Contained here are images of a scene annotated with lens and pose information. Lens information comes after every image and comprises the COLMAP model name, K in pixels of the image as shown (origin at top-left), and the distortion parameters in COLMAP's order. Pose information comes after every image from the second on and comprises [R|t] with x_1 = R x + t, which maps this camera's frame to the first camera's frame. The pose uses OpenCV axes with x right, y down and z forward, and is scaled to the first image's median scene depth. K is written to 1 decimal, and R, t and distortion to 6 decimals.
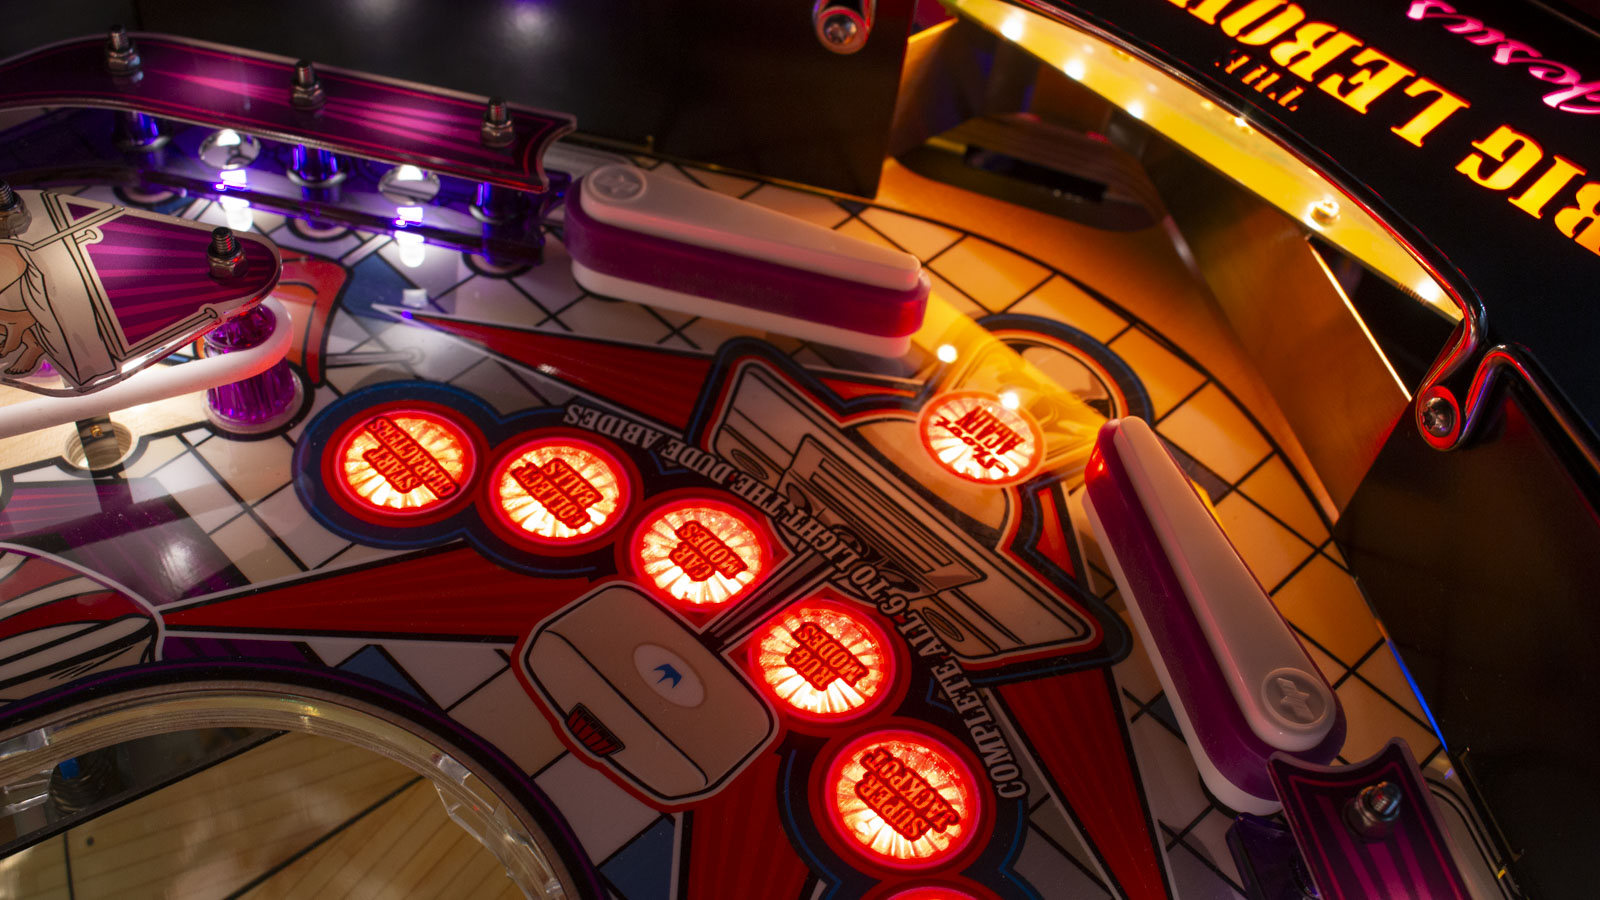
lens RADIAL K [[1563.2, 0, 800.0], [0, 1563.2, 450.0], [0, 0, 1]] dist [-0.144171, 0.128381]
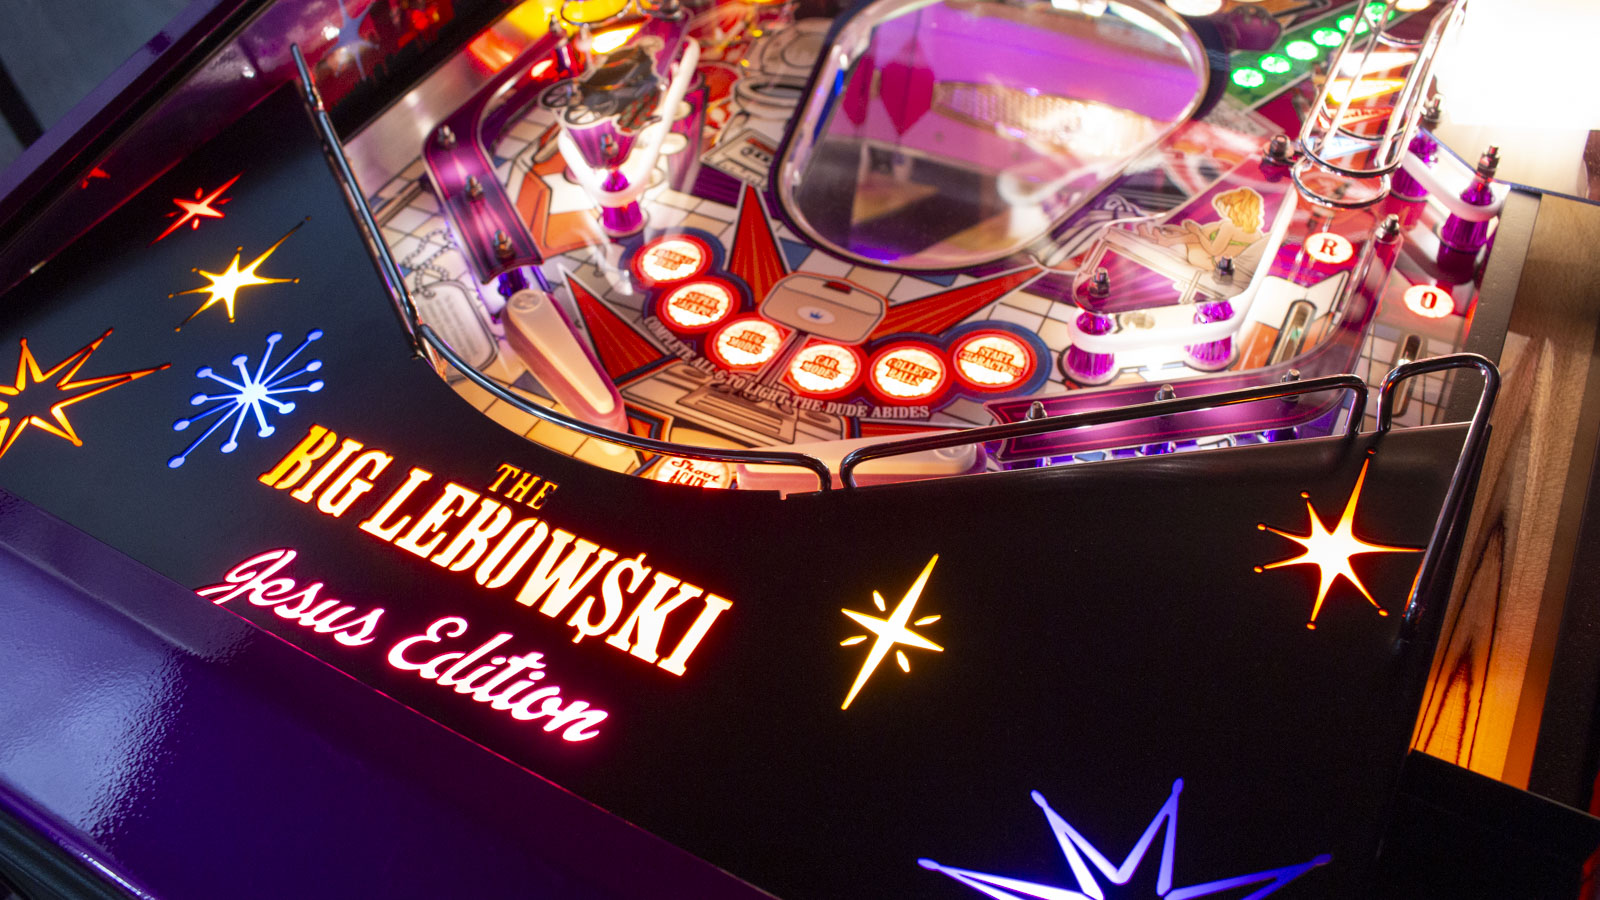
lens RADIAL K [[1313.0, 0, 792.4], [0, 1313.0, 449.4], [0, 0, 1]] dist [-0.162932, 0.118566]
pose [[-0.967181, 0.150349, -0.204833, 0.311812], [-0.215638, -0.059302, 0.974671, -1.466665], [0.134394, 0.986853, 0.089777, 0.928368]]
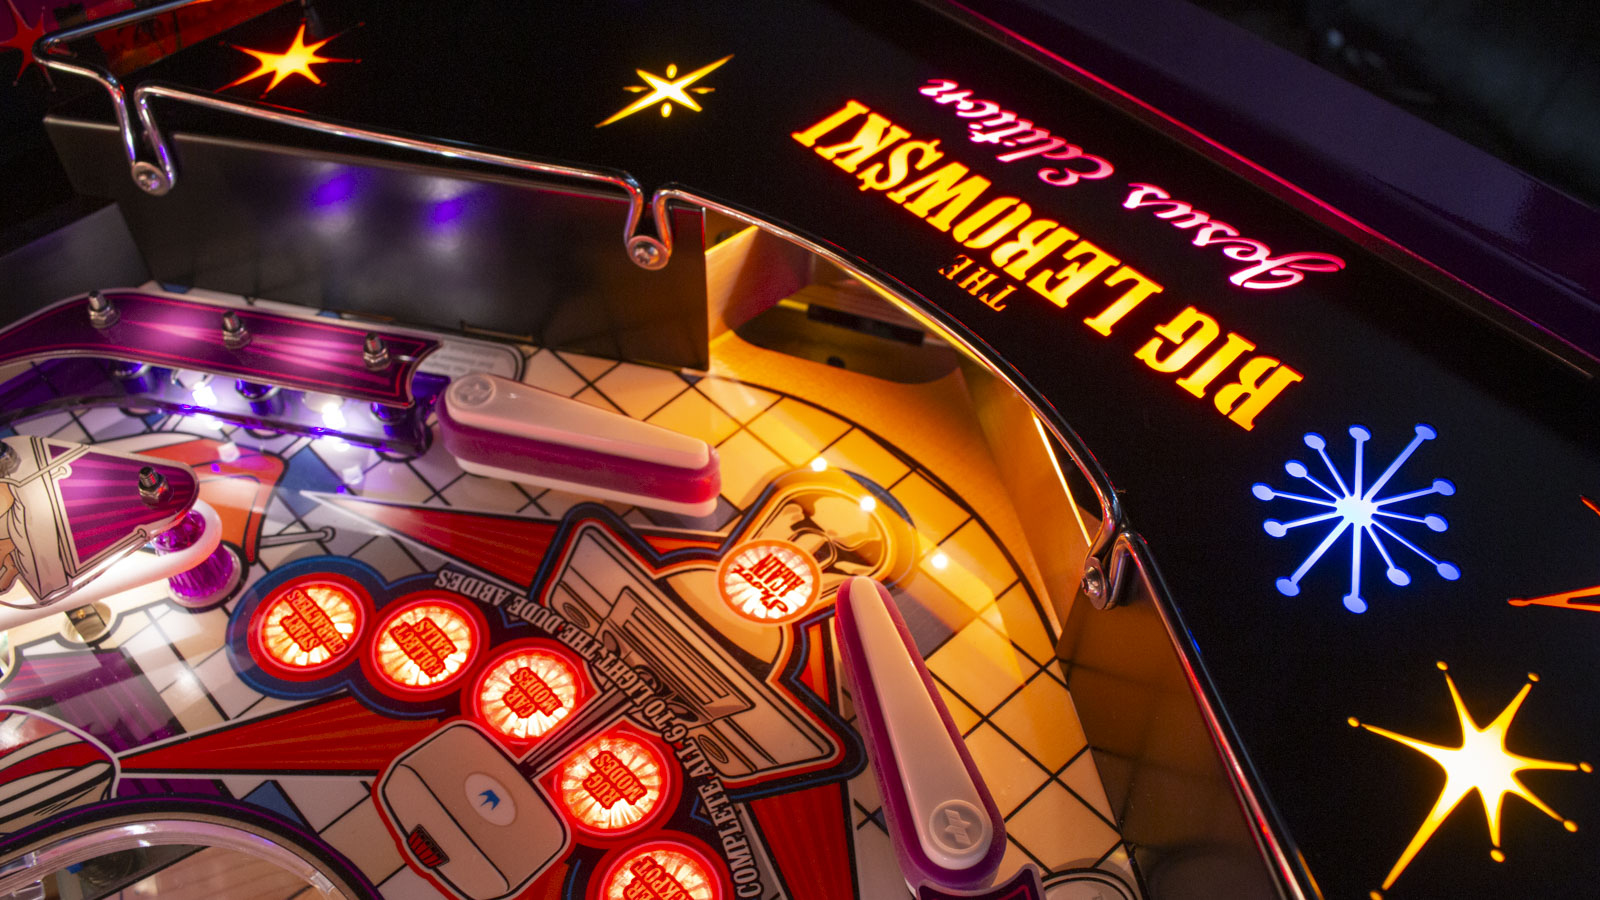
lens RADIAL K [[1313.0, 0, 792.4], [0, 1313.0, 449.4], [0, 0, 1]] dist [-0.162932, 0.118566]
pose [[0.994518, -0.043855, -0.094922, 0.256483], [0.045911, 0.998754, 0.019582, -0.142430], [0.093944, -0.023833, 0.995292, -0.033911]]
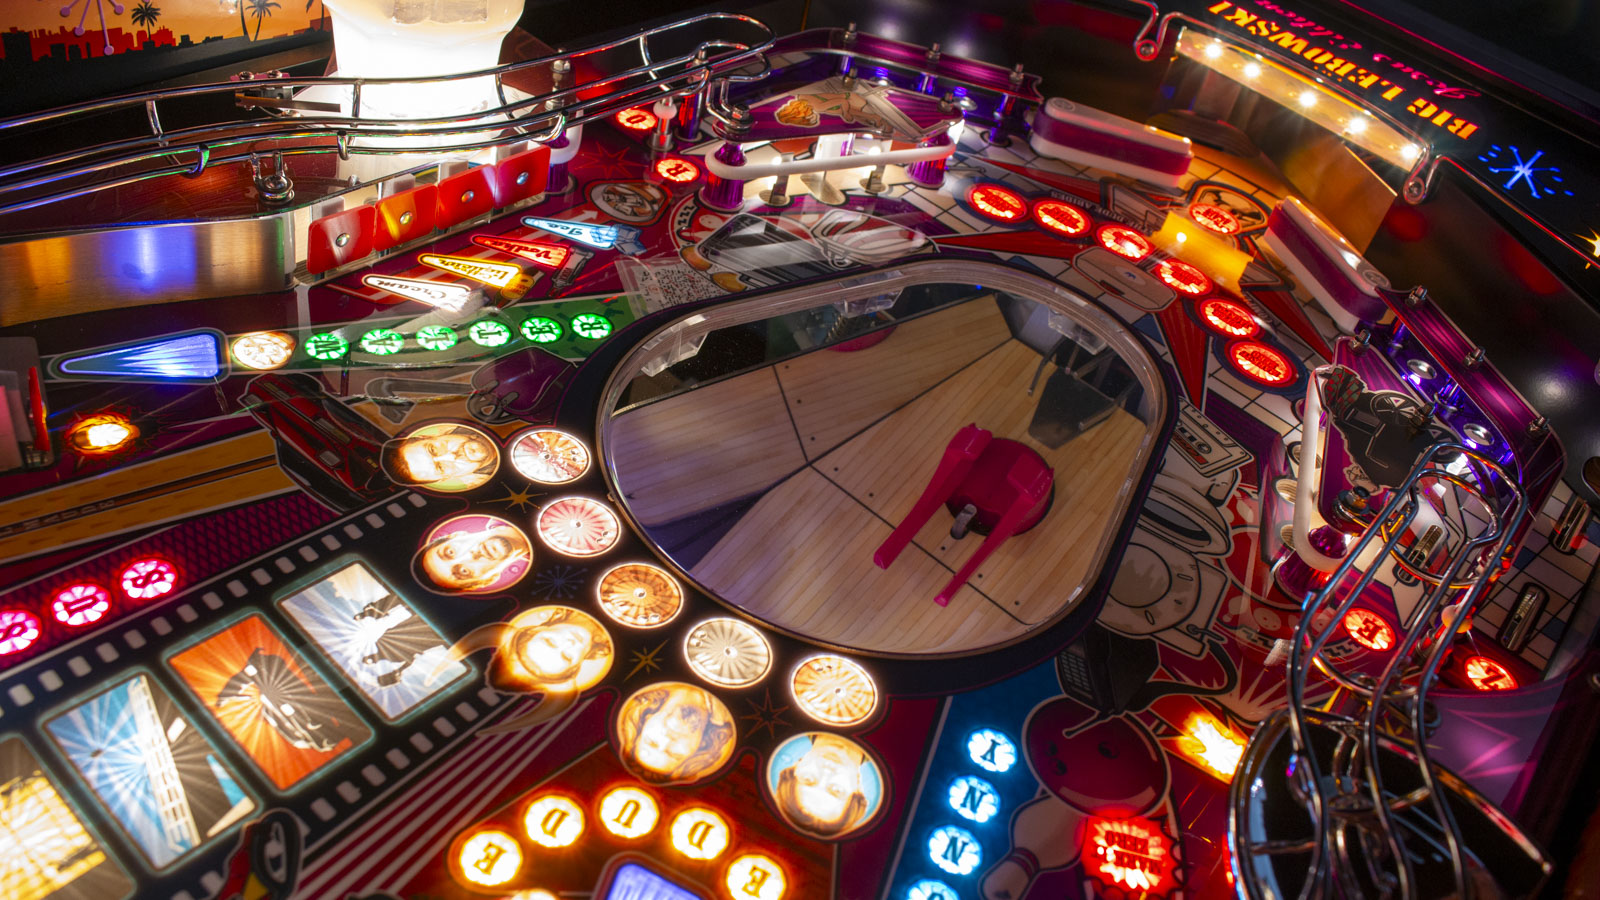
lens RADIAL K [[1313.0, 0, 792.4], [0, 1313.0, 449.4], [0, 0, 1]] dist [-0.162932, 0.118566]
pose [[0.996420, 0.018395, 0.082516, -0.715195], [-0.009784, 0.994575, -0.103562, 0.581687], [-0.083973, 0.102384, 0.991194, -0.879415]]
